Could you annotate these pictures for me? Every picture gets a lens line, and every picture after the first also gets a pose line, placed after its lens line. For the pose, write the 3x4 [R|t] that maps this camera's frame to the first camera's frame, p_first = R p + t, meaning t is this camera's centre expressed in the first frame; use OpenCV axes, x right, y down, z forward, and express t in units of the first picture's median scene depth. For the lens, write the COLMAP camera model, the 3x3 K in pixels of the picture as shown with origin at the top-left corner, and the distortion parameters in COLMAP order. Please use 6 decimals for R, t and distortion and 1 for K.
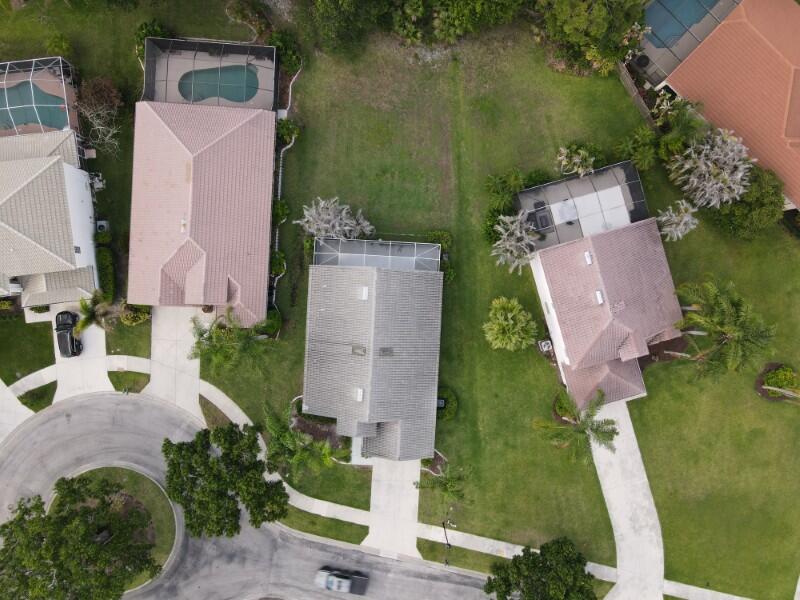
lens RADIAL K [[588.1, 0, 402.7], [0, 588.1, 295.8], [0, 0, 1]] dist [0.008340, 0.006420]
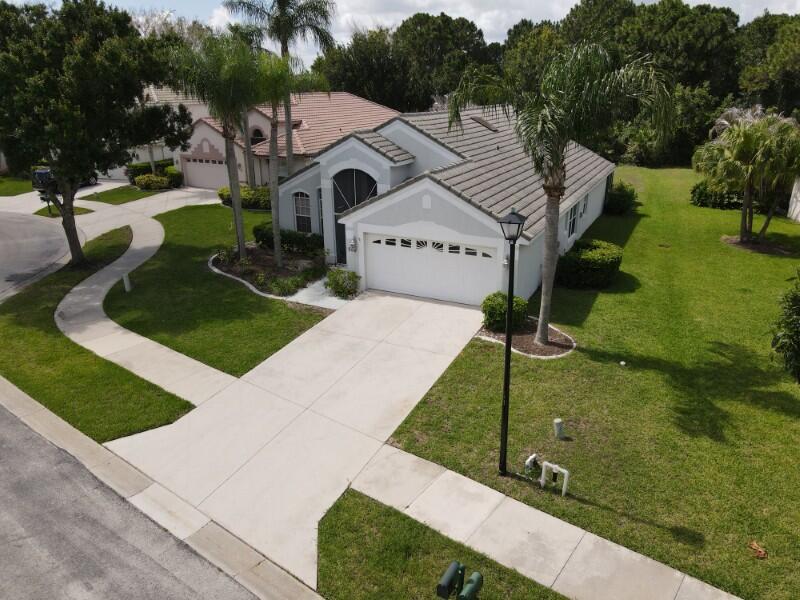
lens RADIAL K [[588.1, 0, 402.7], [0, 588.1, 295.8], [0, 0, 1]] dist [0.008340, 0.006420]
pose [[0.915680, 0.093243, -0.390941, 0.110515], [-0.399900, 0.308468, -0.863092, 0.556075], [0.040115, 0.946654, 0.319746, 0.893803]]
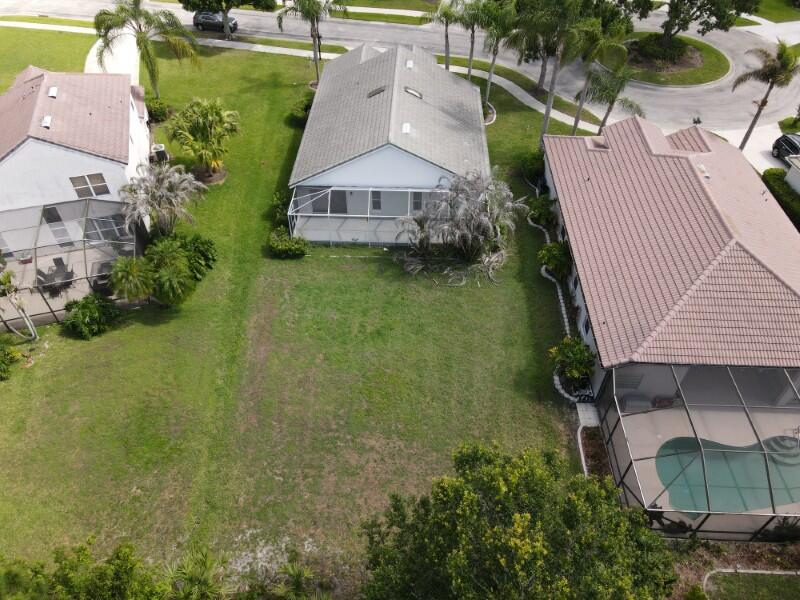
lens RADIAL K [[588.1, 0, 402.7], [0, 588.1, 295.8], [0, 0, 1]] dist [0.008340, 0.006420]
pose [[-0.998525, -0.022874, -0.049235, -0.027150], [-0.018220, -0.713114, 0.700811, -0.565903], [-0.051141, 0.700675, 0.711646, 0.592502]]
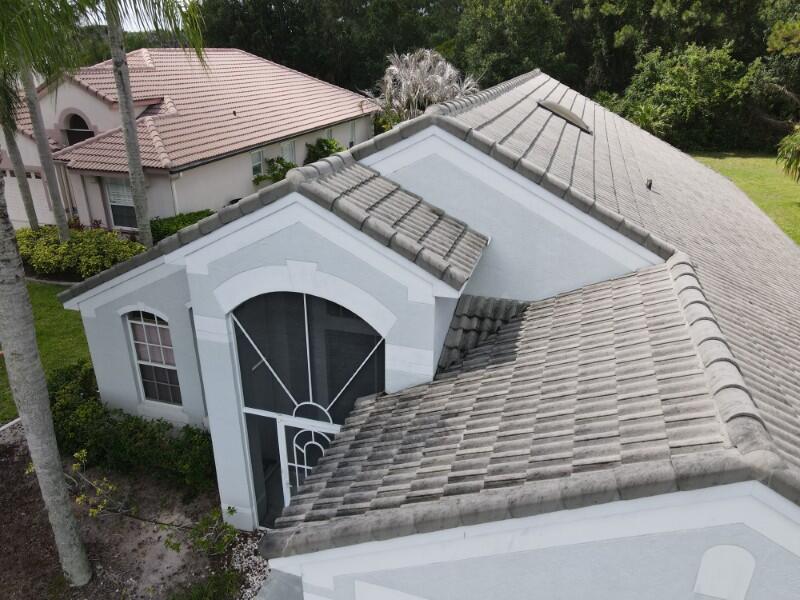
lens RADIAL K [[588.1, 0, 402.7], [0, 588.1, 295.8], [0, 0, 1]] dist [0.008340, 0.006420]
pose [[0.970531, 0.063060, -0.232578, -0.028218], [-0.239053, 0.373609, -0.896253, 0.315274], [0.030375, 0.925440, 0.377674, 0.894043]]
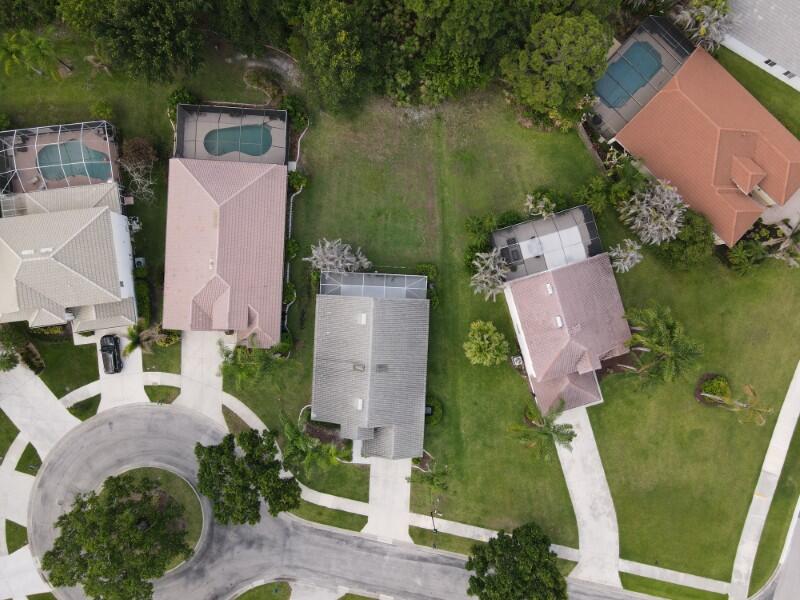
lens RADIAL K [[588.1, 0, 402.7], [0, 588.1, 295.8], [0, 0, 1]] dist [0.008340, 0.006420]
pose [[0.999899, -0.006109, 0.012793, -0.000320], [0.006157, 0.999974, -0.003684, -0.042276], [-0.012770, 0.003762, 0.999911, -0.175506]]
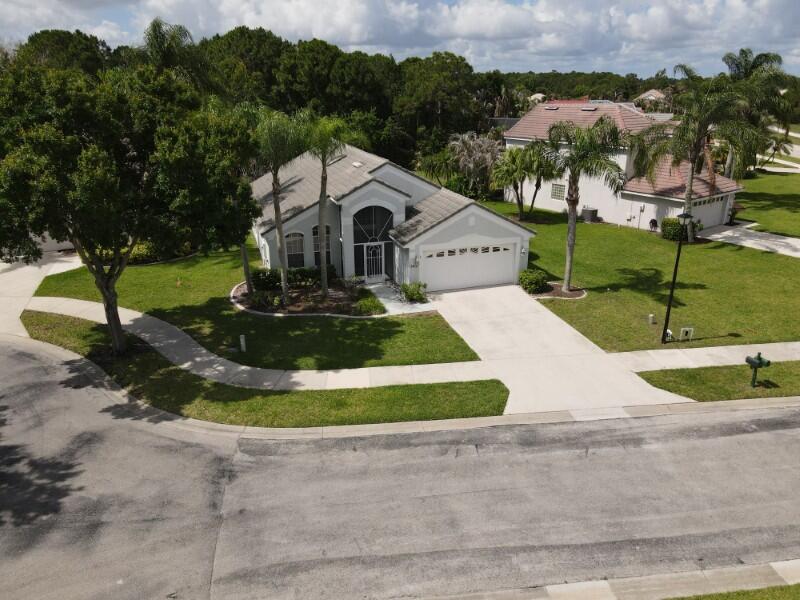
lens RADIAL K [[588.1, 0, 402.7], [0, 588.1, 295.8], [0, 0, 1]] dist [0.008340, 0.006420]
pose [[0.933904, -0.159401, 0.320023, -0.215594], [0.355106, 0.309646, -0.882054, 0.668306], [0.041507, 0.937396, 0.345784, 0.840508]]
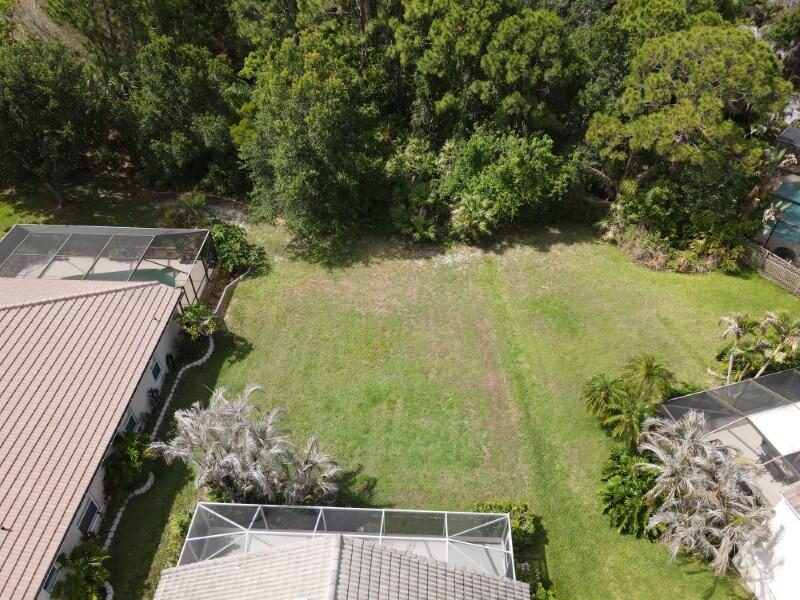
lens RADIAL K [[588.1, 0, 402.7], [0, 588.1, 295.8], [0, 0, 1]] dist [0.008340, 0.006420]
pose [[0.999182, -0.035617, -0.019150, 0.005329], [0.009711, 0.671038, -0.741360, 0.103985], [0.039256, 0.740567, 0.670835, 0.597747]]
